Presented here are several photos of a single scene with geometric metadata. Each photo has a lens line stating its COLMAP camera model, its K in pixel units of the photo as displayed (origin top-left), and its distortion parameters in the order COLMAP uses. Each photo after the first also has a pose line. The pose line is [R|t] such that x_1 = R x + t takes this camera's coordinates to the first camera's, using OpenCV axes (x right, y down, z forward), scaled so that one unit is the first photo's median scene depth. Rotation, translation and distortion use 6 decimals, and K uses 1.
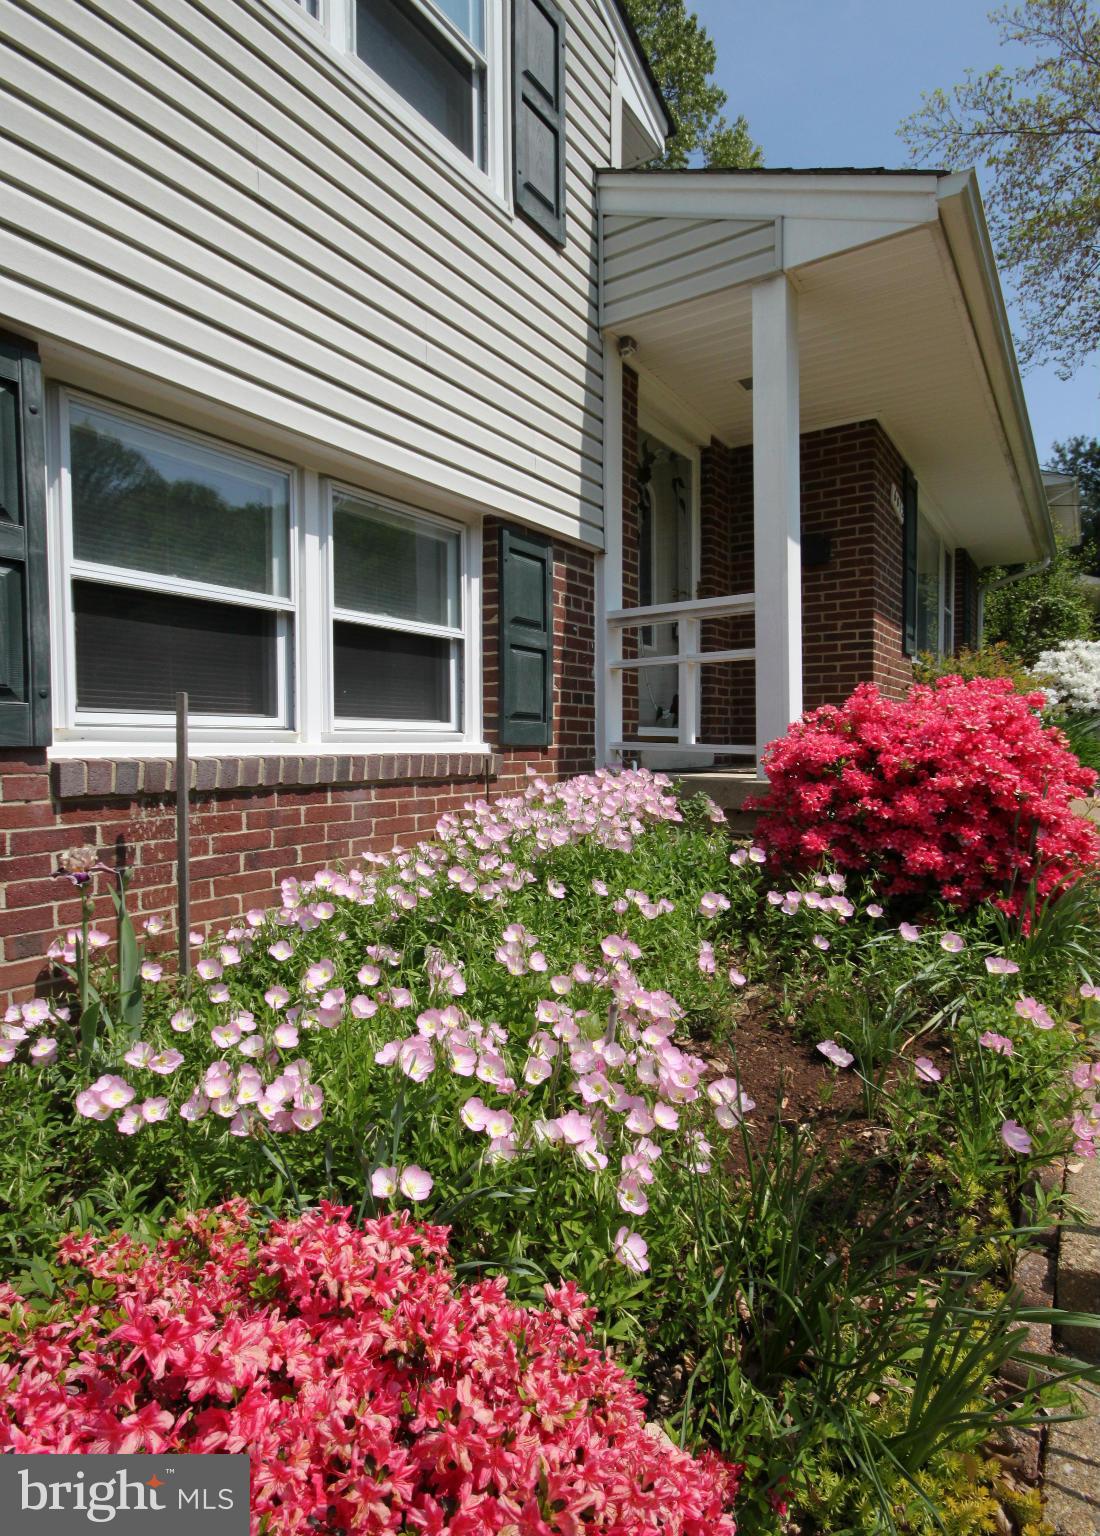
lens RADIAL K [[776.9, 0, 550.6], [0, 776.9, 765.0], [0, 0, 1]] dist [-0.001565, 0.000007]
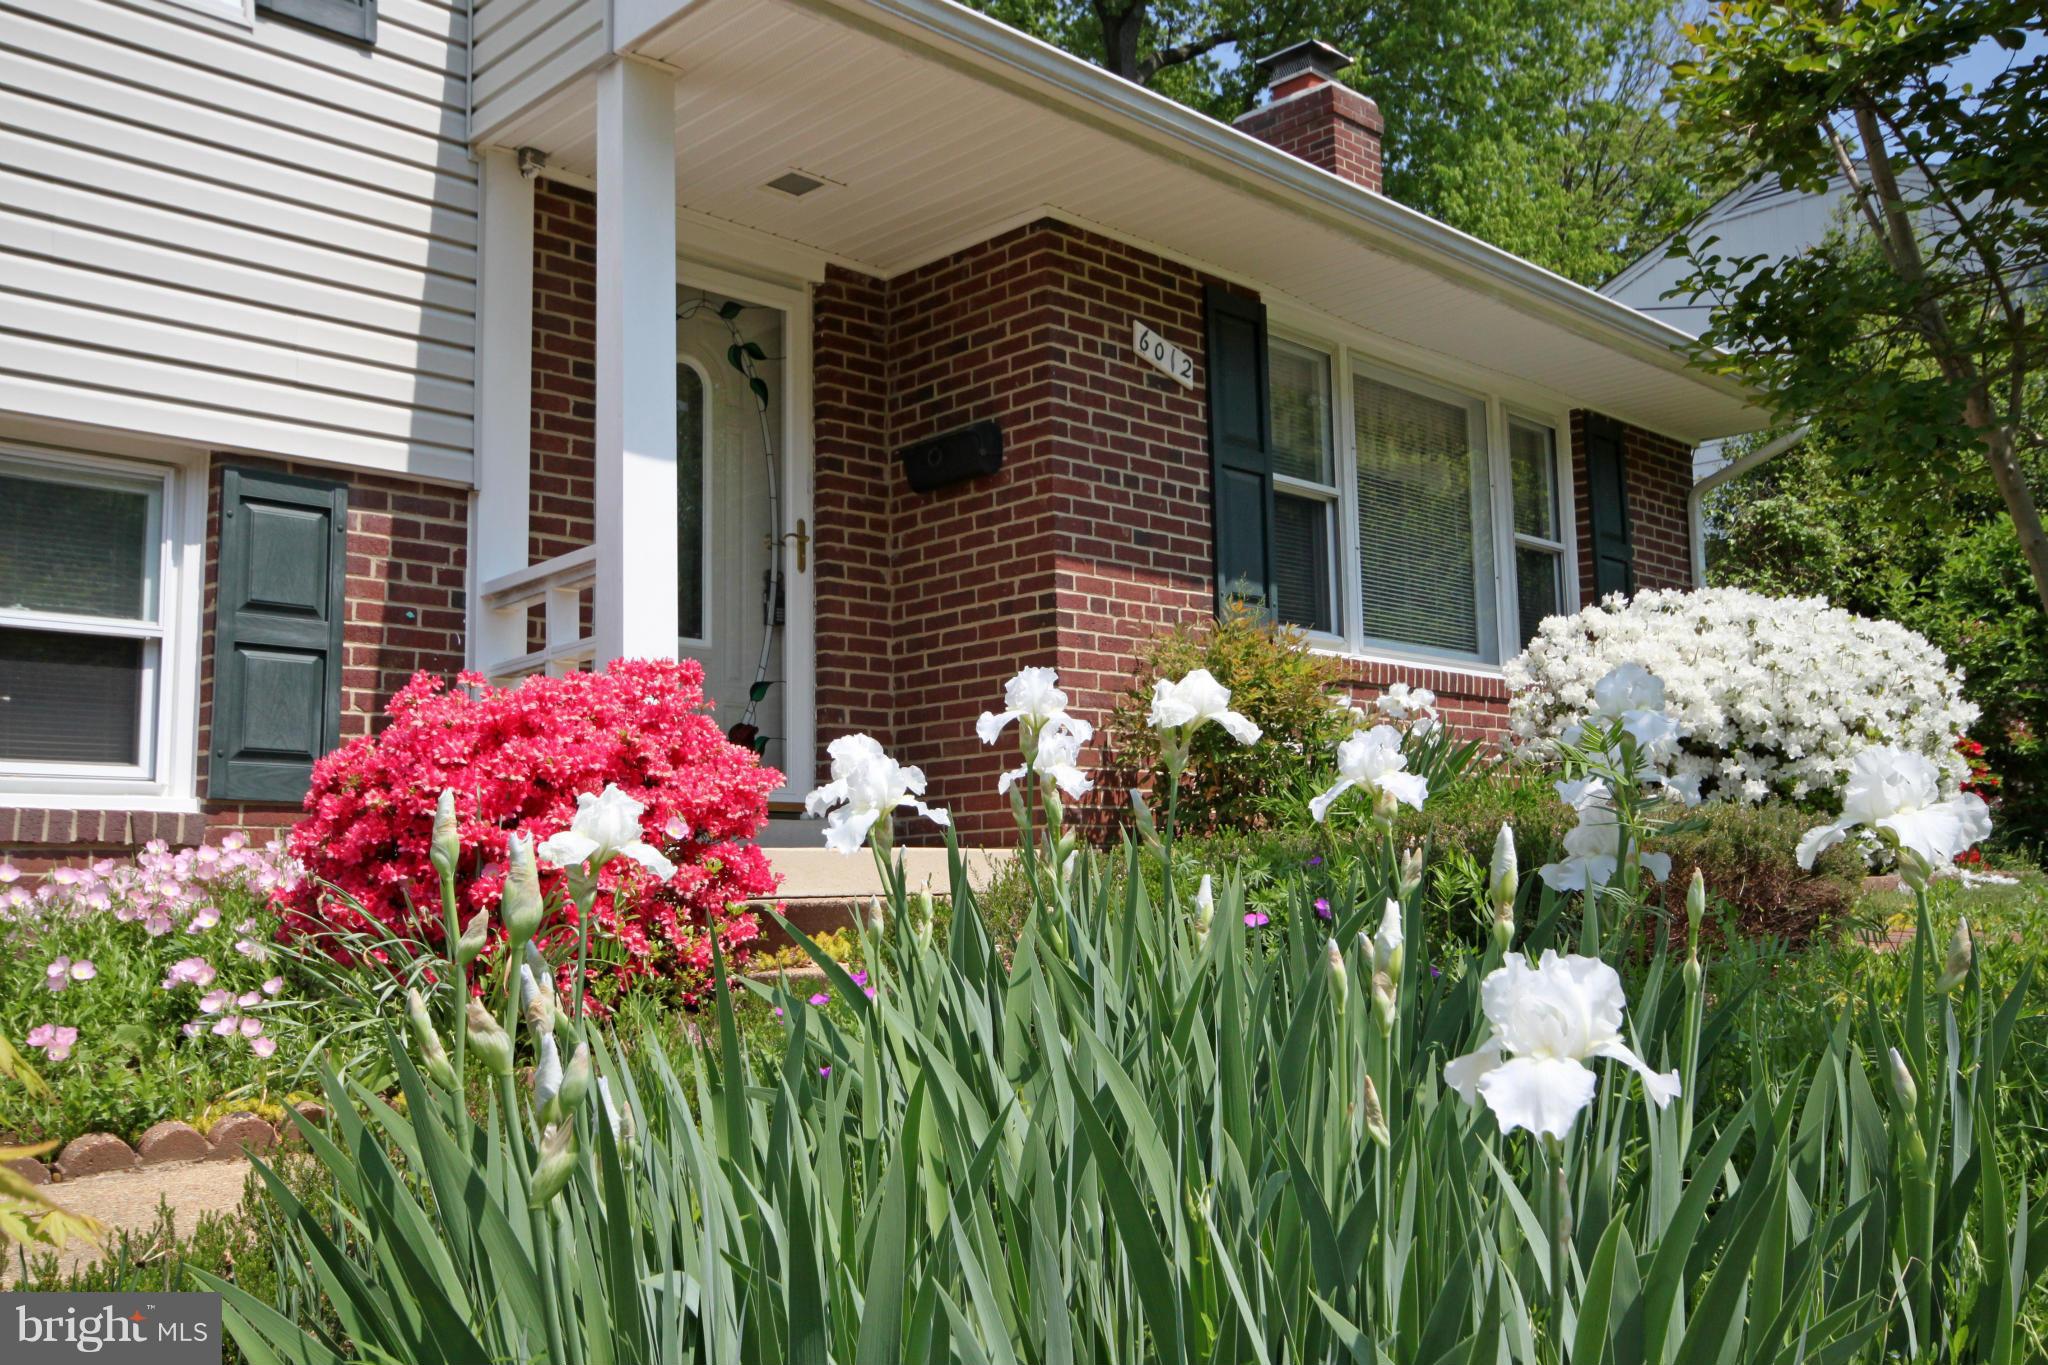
lens RADIAL K [[1825.0, 0, 881.5], [0, 1825.0, 662.0], [0, 0, 1]] dist [-0.000379, 0.021161]
pose [[0.969404, -0.039704, -0.242240, 0.818397], [0.001484, 0.987763, -0.155958, 0.095648], [0.245468, 0.150827, 0.957599, -0.308594]]
